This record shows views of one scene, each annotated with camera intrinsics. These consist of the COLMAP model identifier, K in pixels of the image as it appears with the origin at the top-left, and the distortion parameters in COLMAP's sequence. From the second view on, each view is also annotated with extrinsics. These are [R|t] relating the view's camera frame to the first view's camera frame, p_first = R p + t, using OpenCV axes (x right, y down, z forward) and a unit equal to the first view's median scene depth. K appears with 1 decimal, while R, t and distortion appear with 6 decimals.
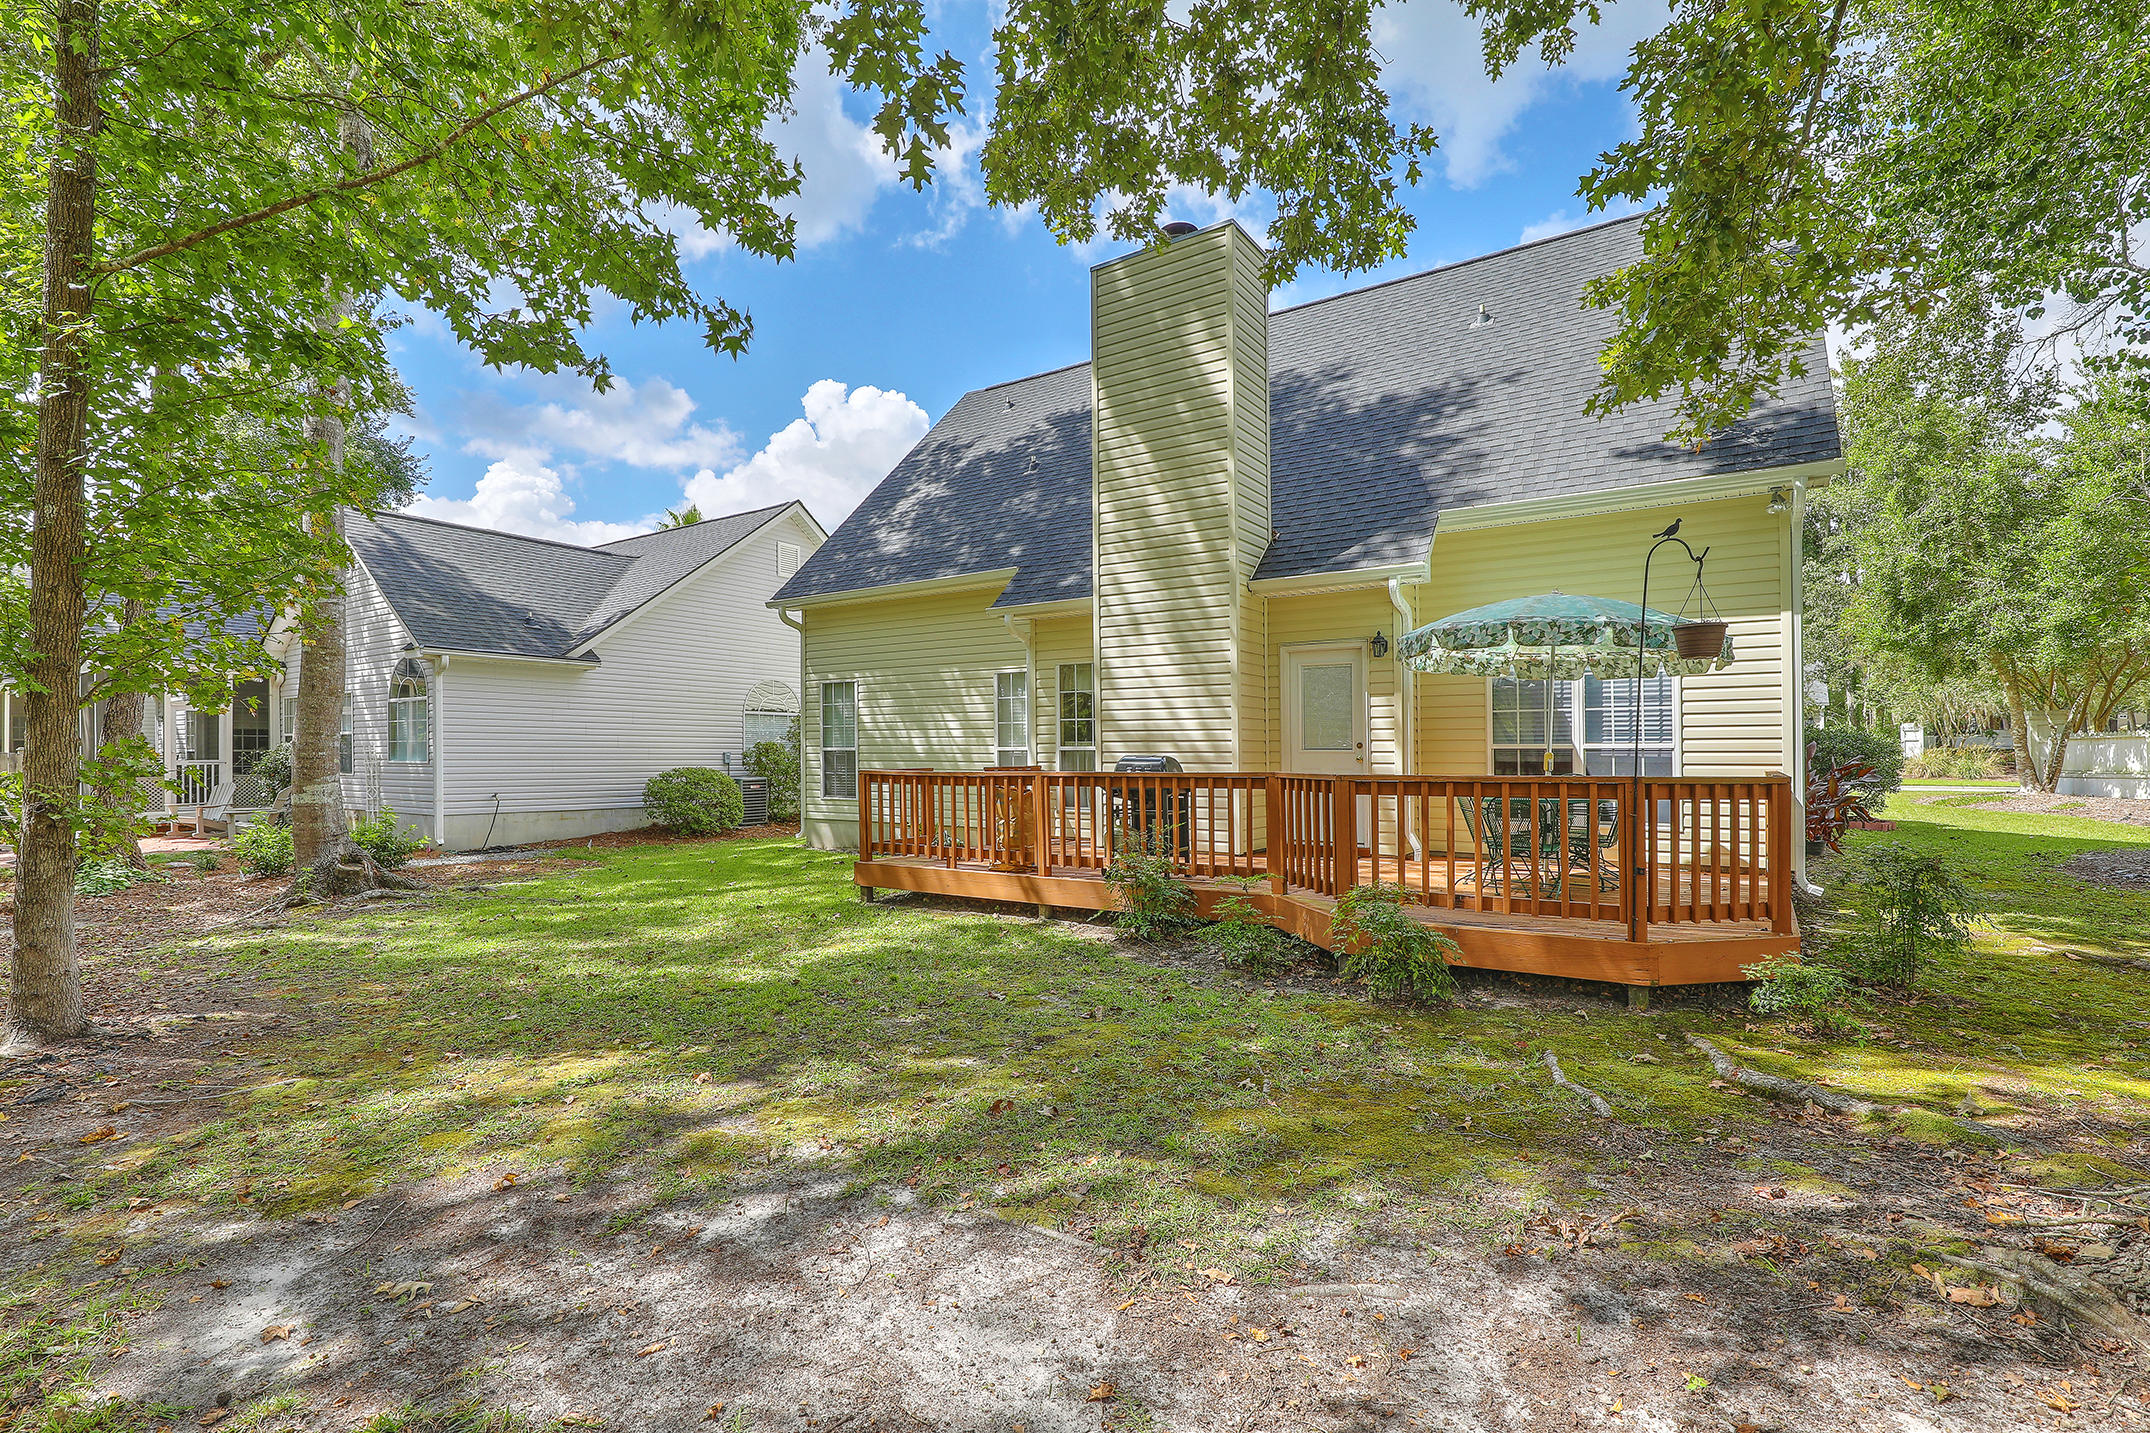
lens RADIAL K [[975.5, 0, 1075.9], [0, 975.5, 742.5], [0, 0, 1]] dist [0.002474, -0.000451]
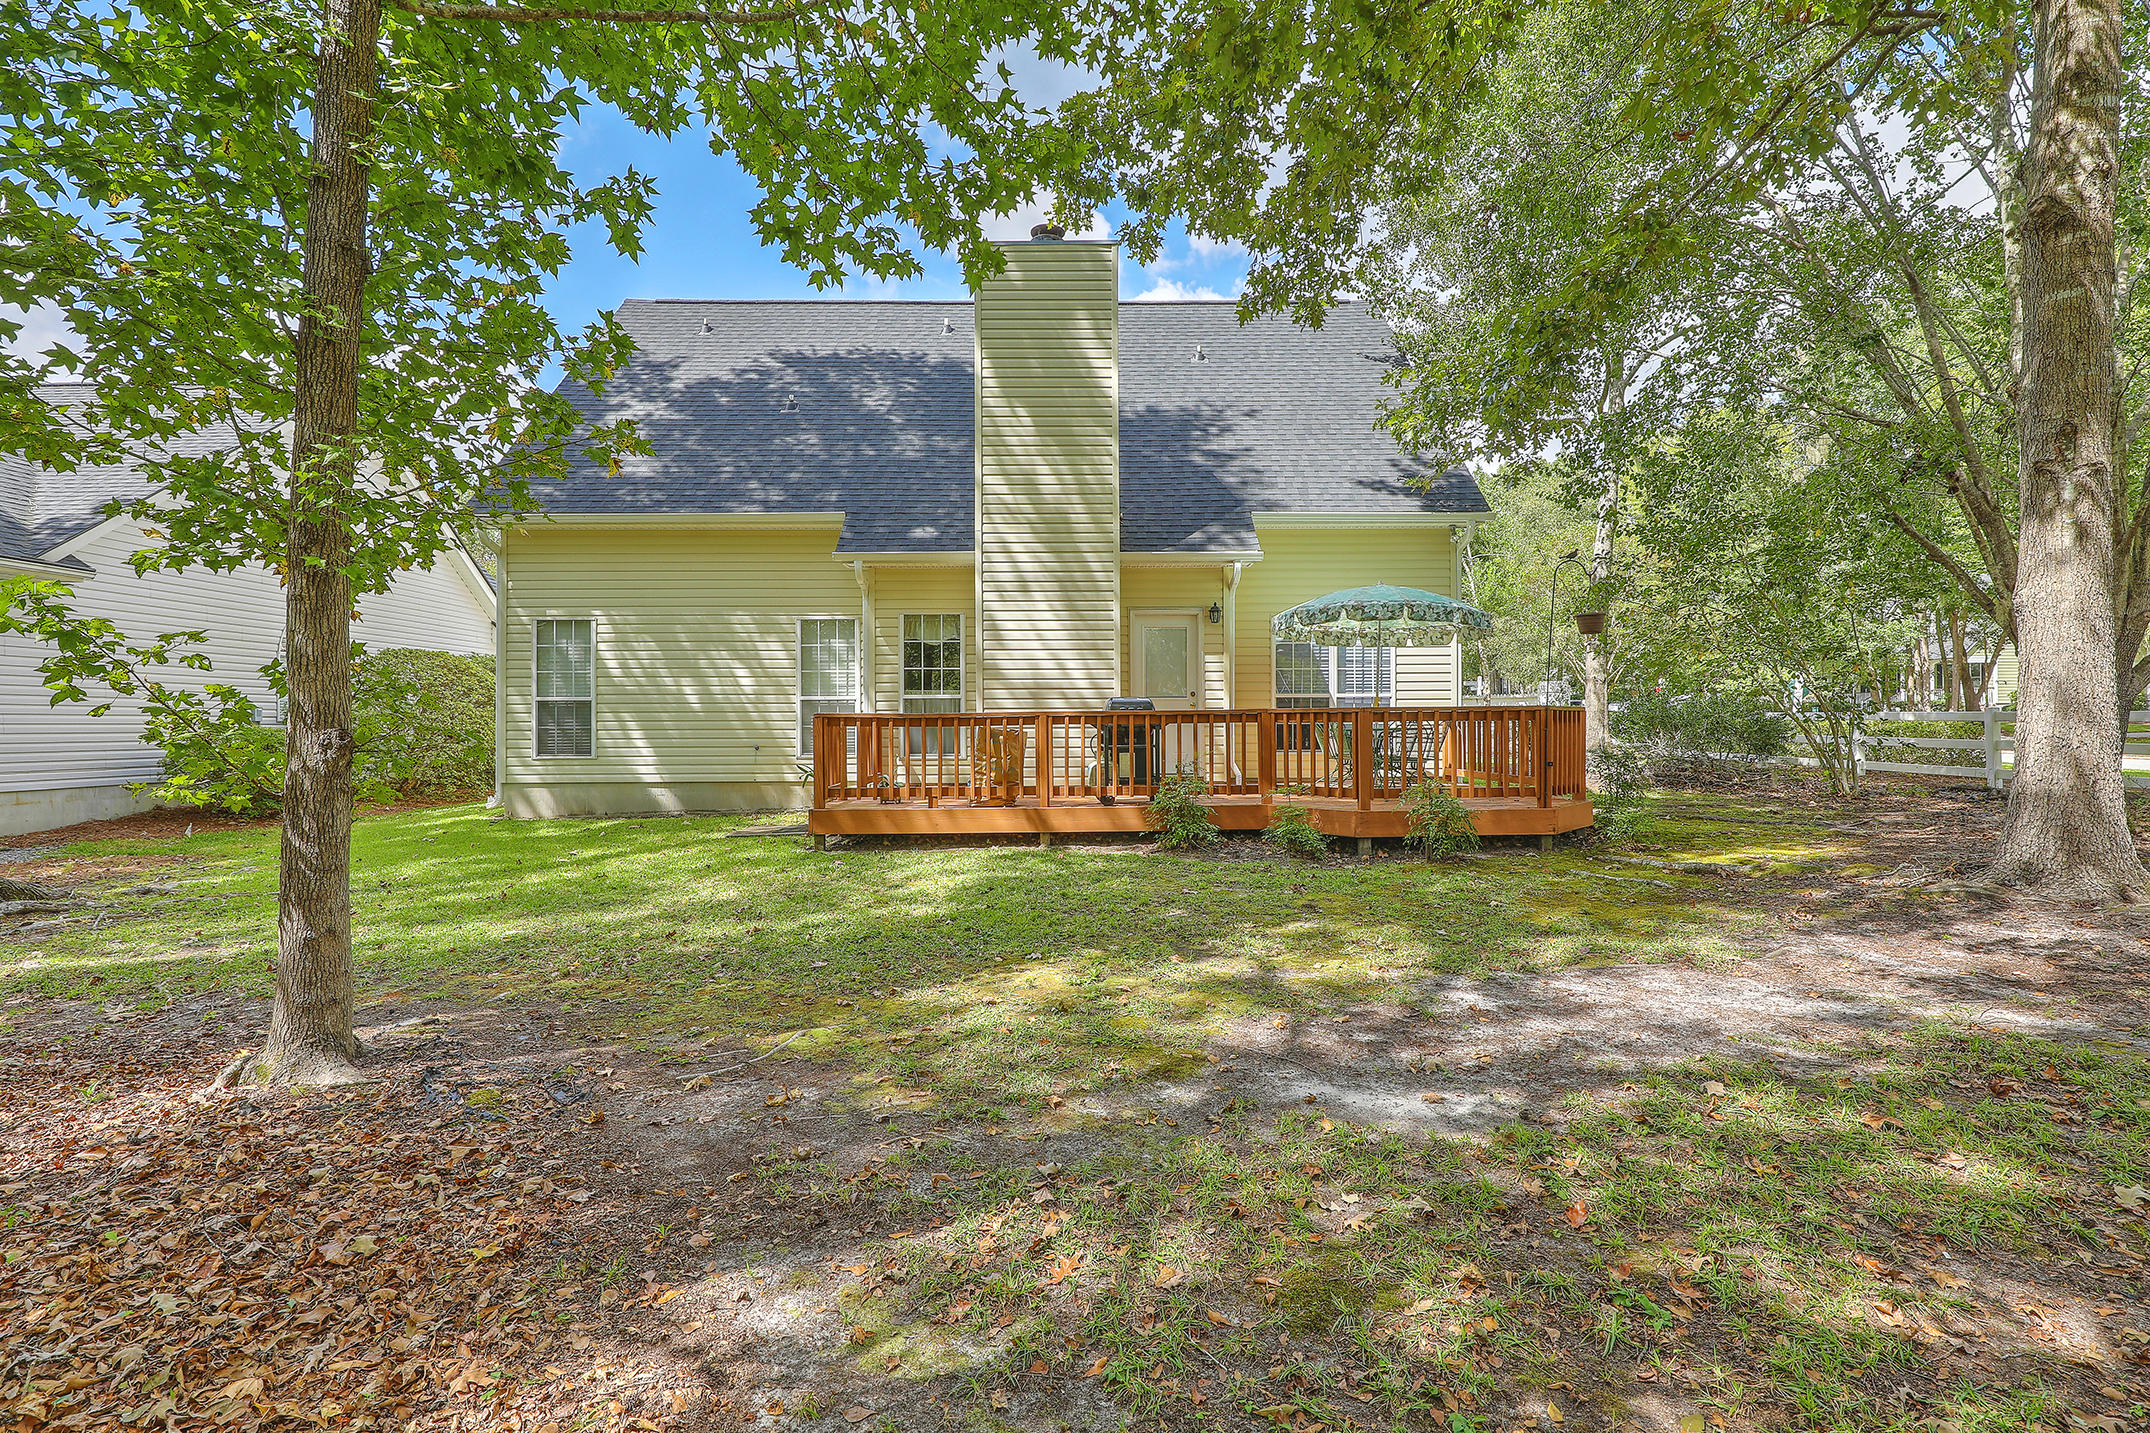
lens RADIAL K [[984.6, 0, 1084.9], [0, 984.6, 720.3], [0, 0, 1]] dist [-0.003300, -0.000264]
pose [[0.818646, -0.003671, 0.574286, -0.545863], [-0.001637, 0.999961, 0.008725, 0.026037], [-0.574296, -0.008083, 0.818608, 0.058864]]
